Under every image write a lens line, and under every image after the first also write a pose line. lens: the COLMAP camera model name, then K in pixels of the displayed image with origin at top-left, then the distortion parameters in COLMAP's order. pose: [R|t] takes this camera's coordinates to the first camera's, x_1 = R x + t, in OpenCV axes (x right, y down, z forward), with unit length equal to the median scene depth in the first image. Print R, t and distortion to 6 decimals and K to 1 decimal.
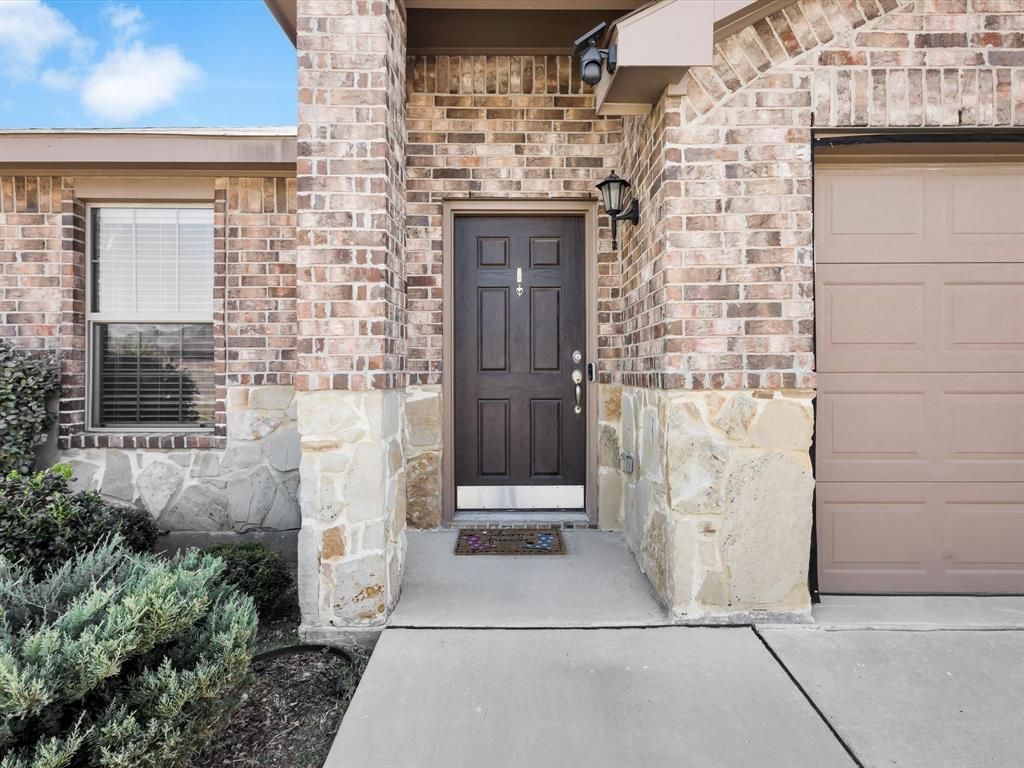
lens RADIAL K [[538.1, 0, 513.8], [0, 538.1, 372.9], [0, 0, 1]] dist [0.005745, 0.000437]
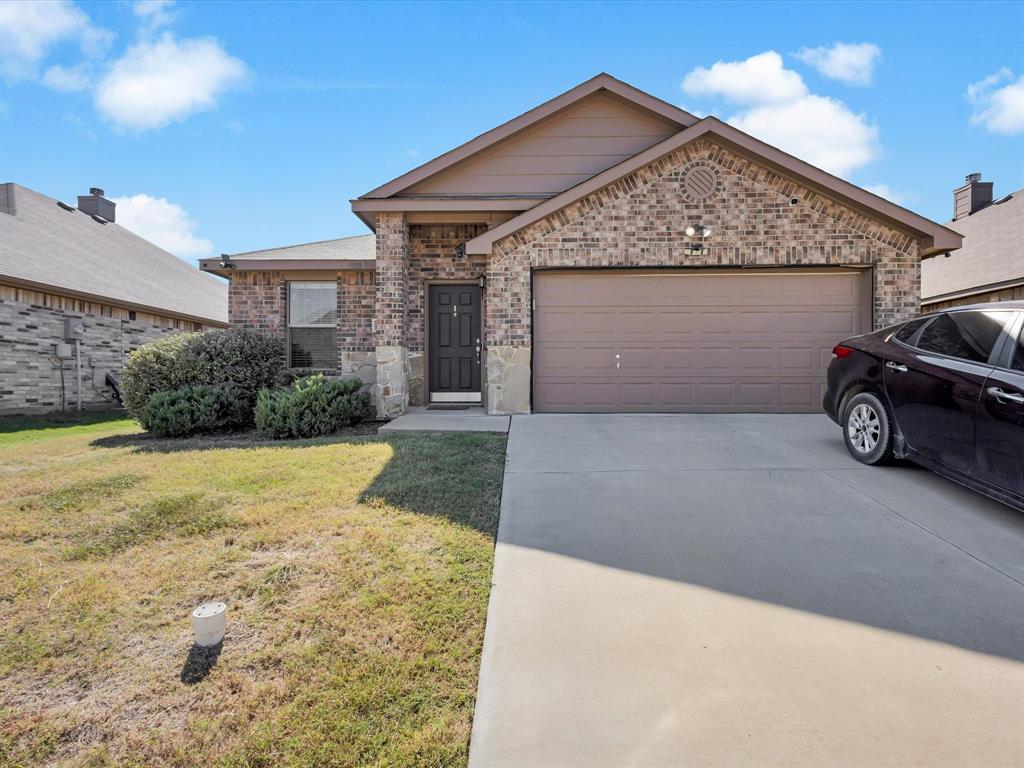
lens RADIAL K [[511.3, 0, 512.0], [0, 511.3, 384.0], [0, 0, 1]] dist [0.000284, 0.000041]
pose [[0.999766, 0.000268, -0.021618, 0.349793], [-0.000349, 0.999993, -0.003717, 0.191814], [0.021617, 0.003724, 0.999759, -1.470291]]
